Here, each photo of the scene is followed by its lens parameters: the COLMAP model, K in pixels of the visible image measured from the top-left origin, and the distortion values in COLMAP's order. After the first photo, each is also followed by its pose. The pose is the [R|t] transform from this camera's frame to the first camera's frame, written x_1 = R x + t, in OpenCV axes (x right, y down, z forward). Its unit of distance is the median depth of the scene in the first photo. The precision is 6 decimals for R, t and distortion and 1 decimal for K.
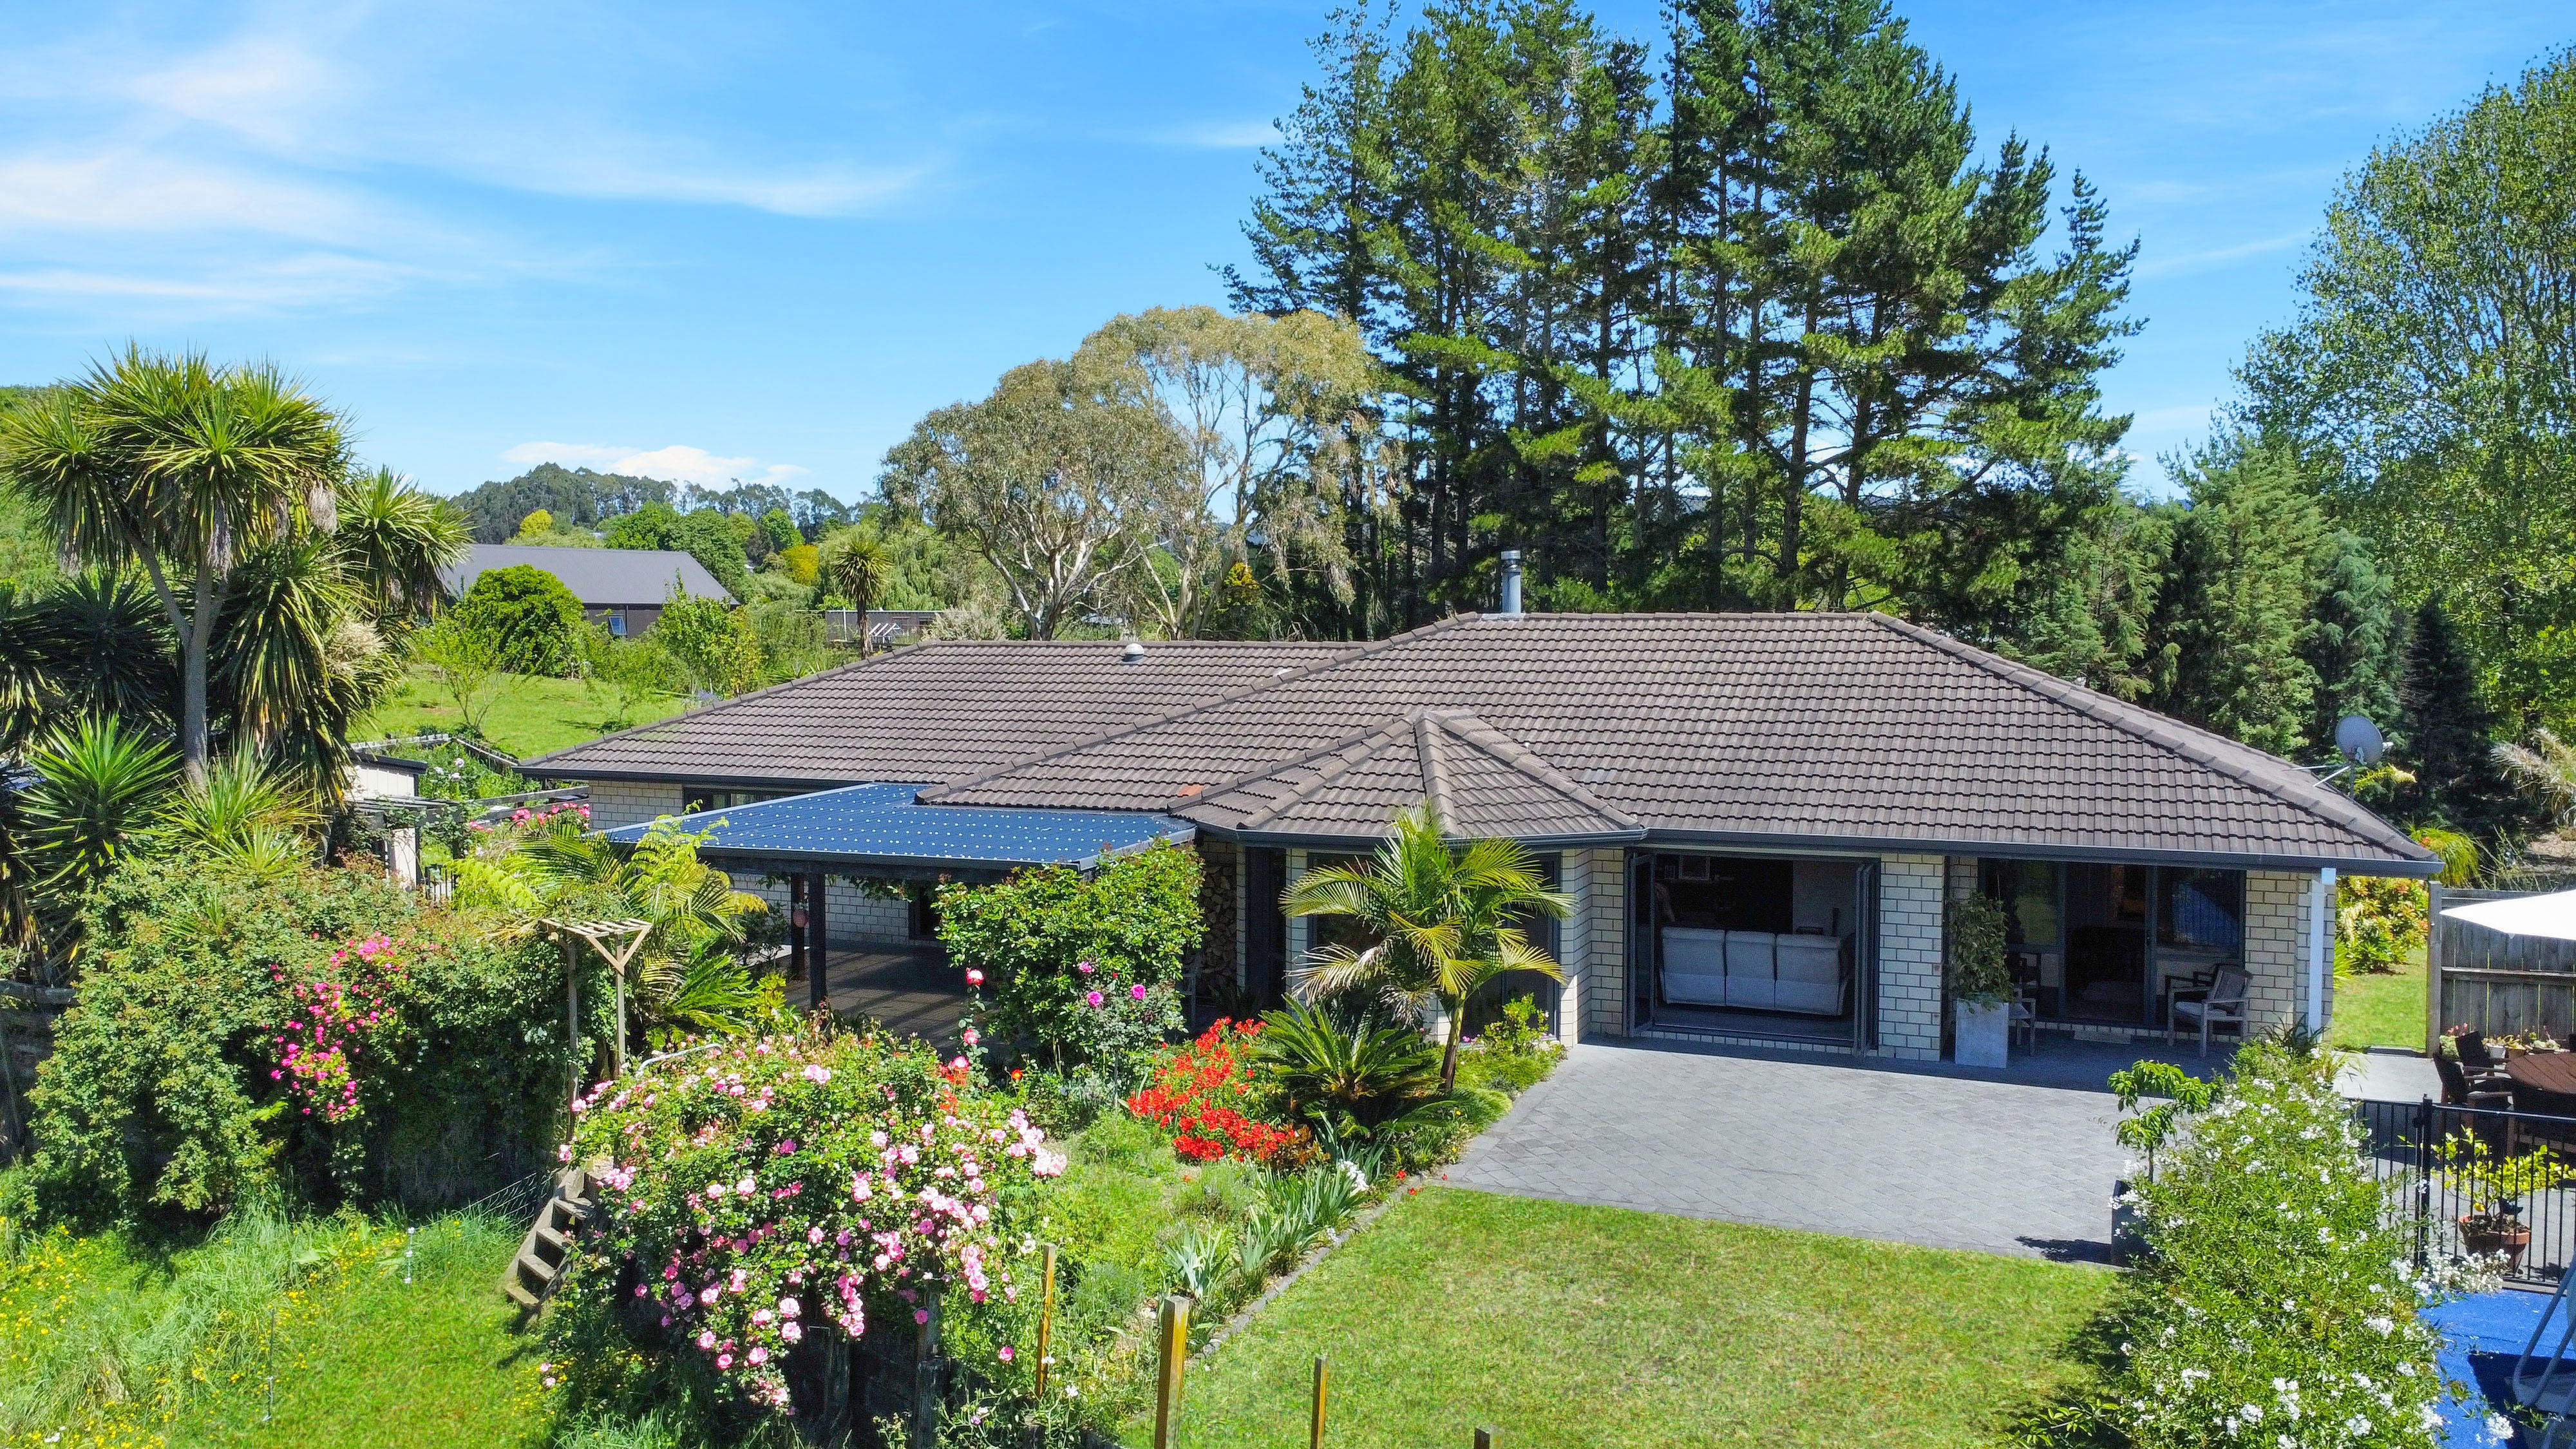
lens RADIAL K [[1924.0, 0, 1288.0], [0, 1924.0, 724.5], [0, 0, 1]] dist [0.001850, 0.001689]
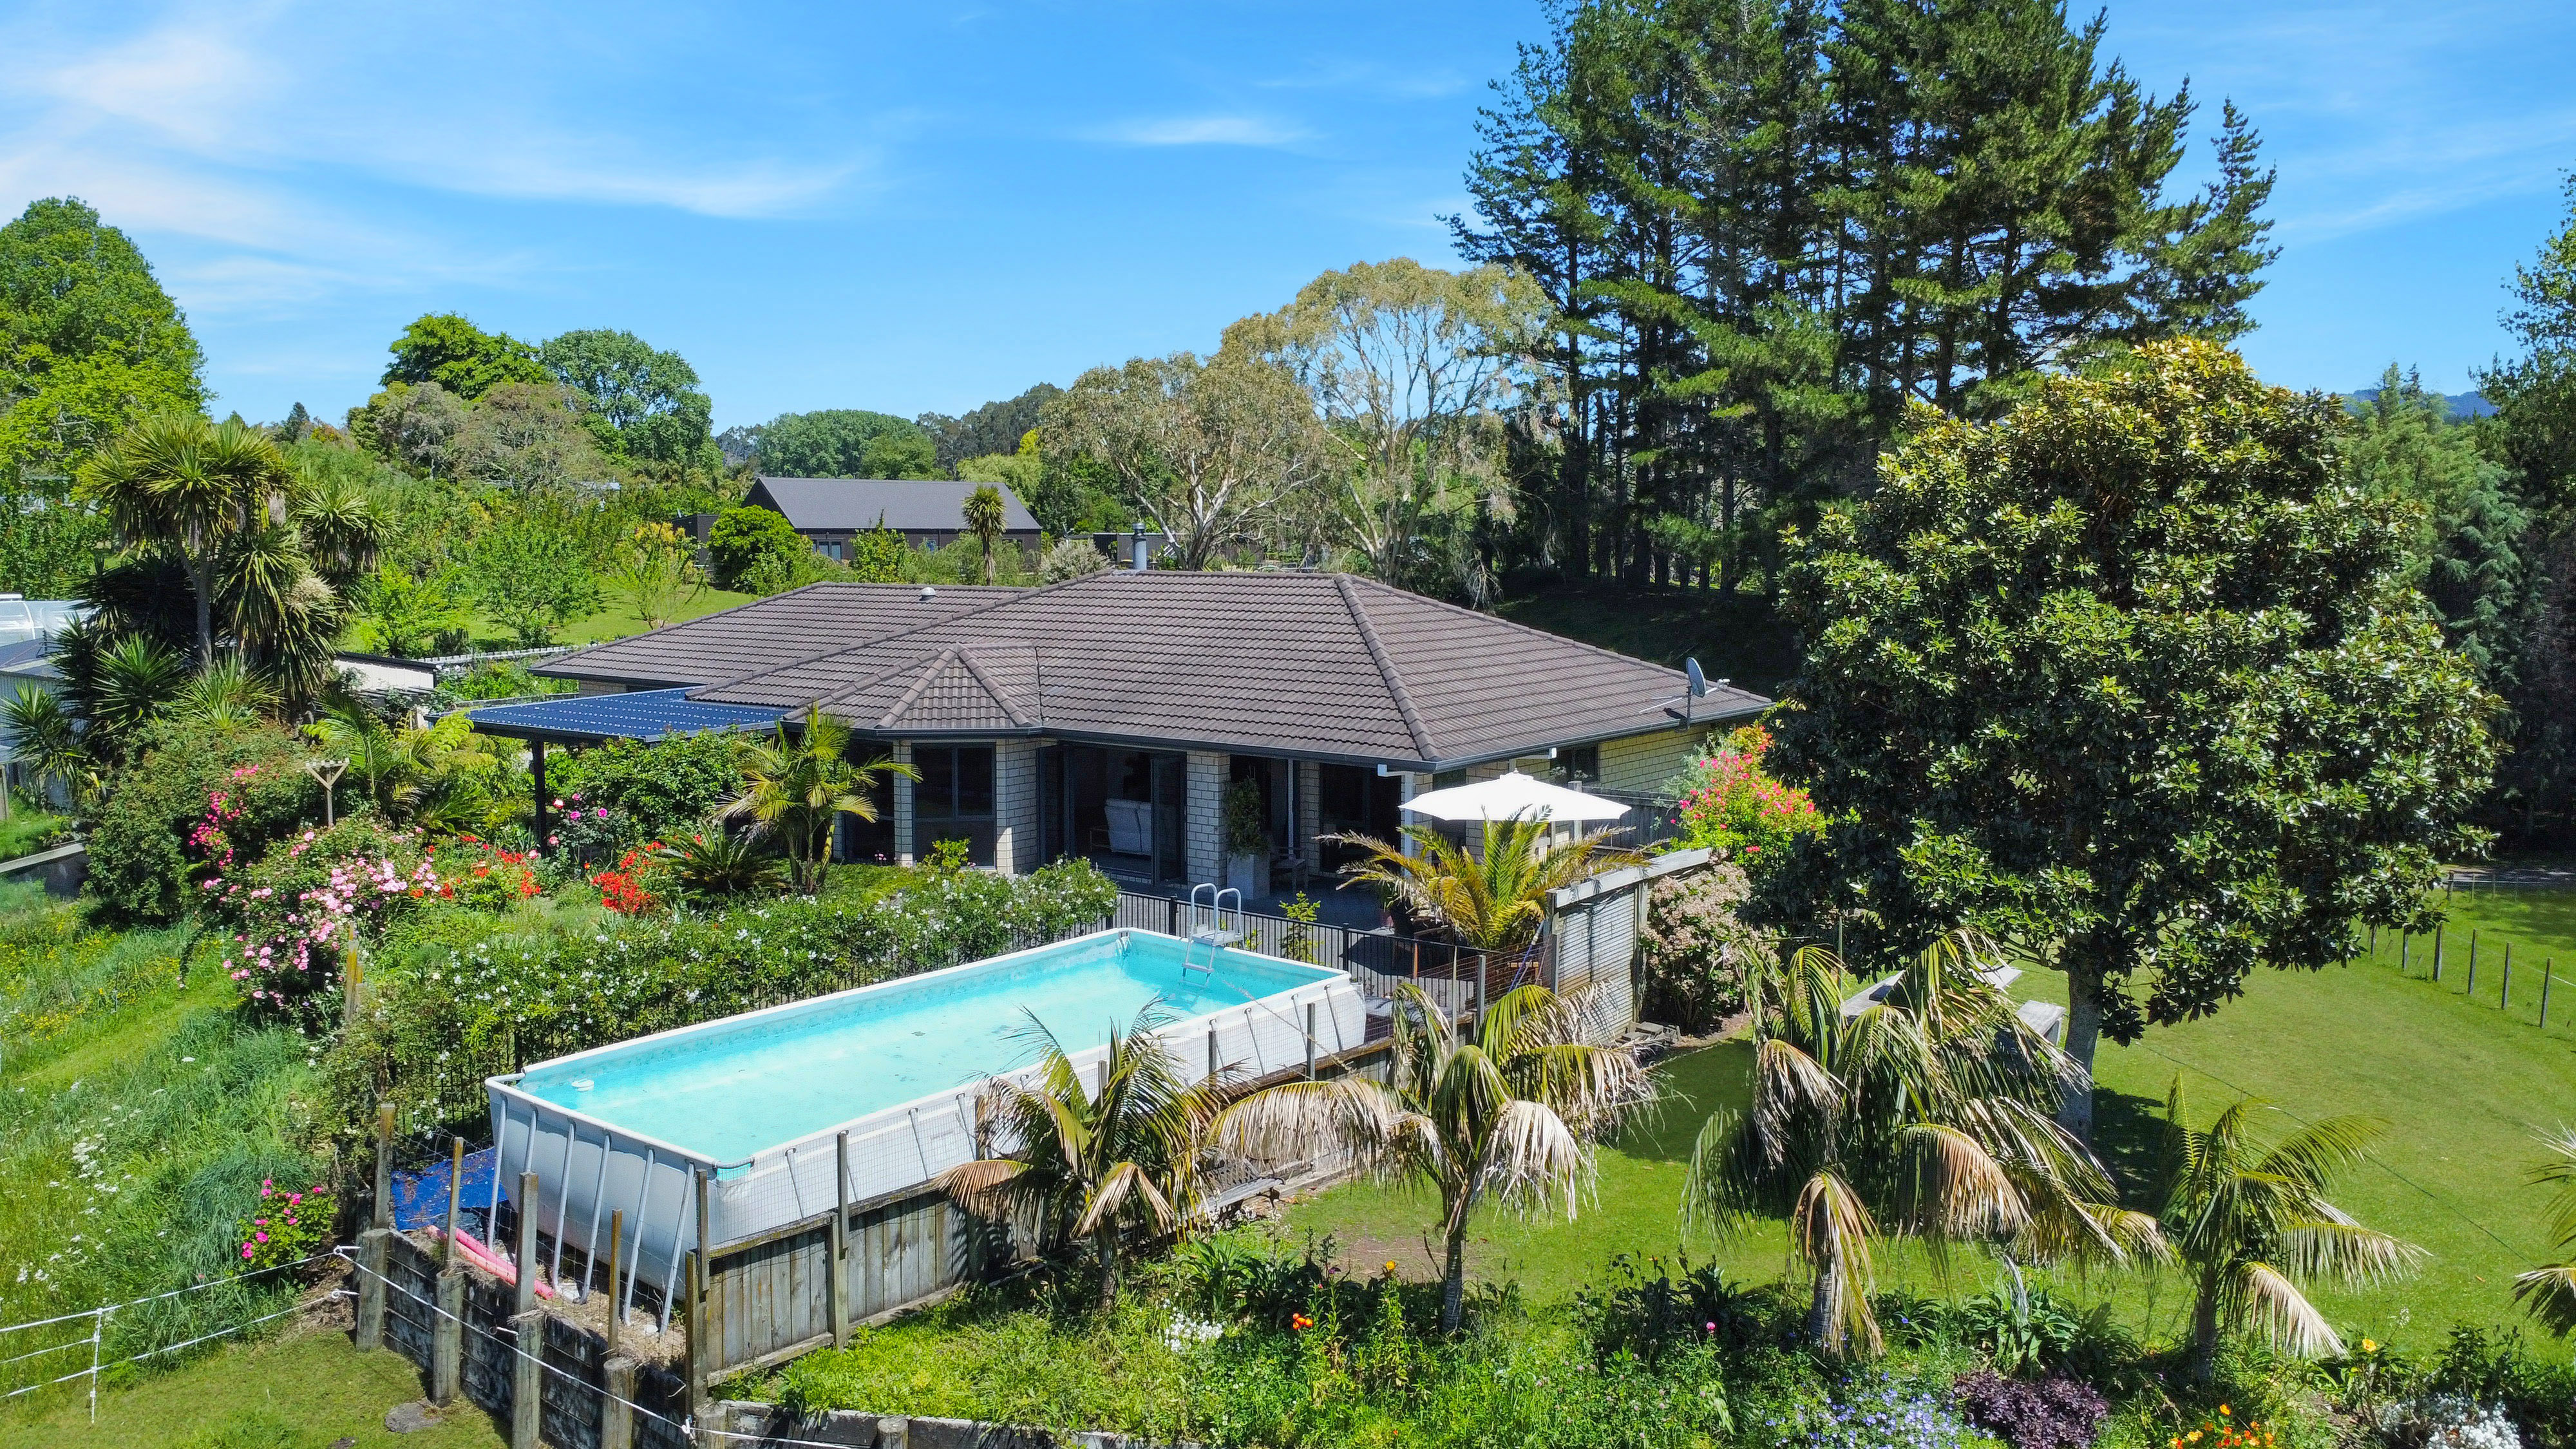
lens RADIAL K [[1924.0, 0, 1288.0], [0, 1924.0, 724.5], [0, 0, 1]] dist [0.001850, 0.001689]
pose [[0.967320, 0.027946, -0.252014, 0.216756], [-0.016057, 0.998664, 0.049111, -0.006893], [0.253050, -0.043460, 0.966476, -0.108085]]
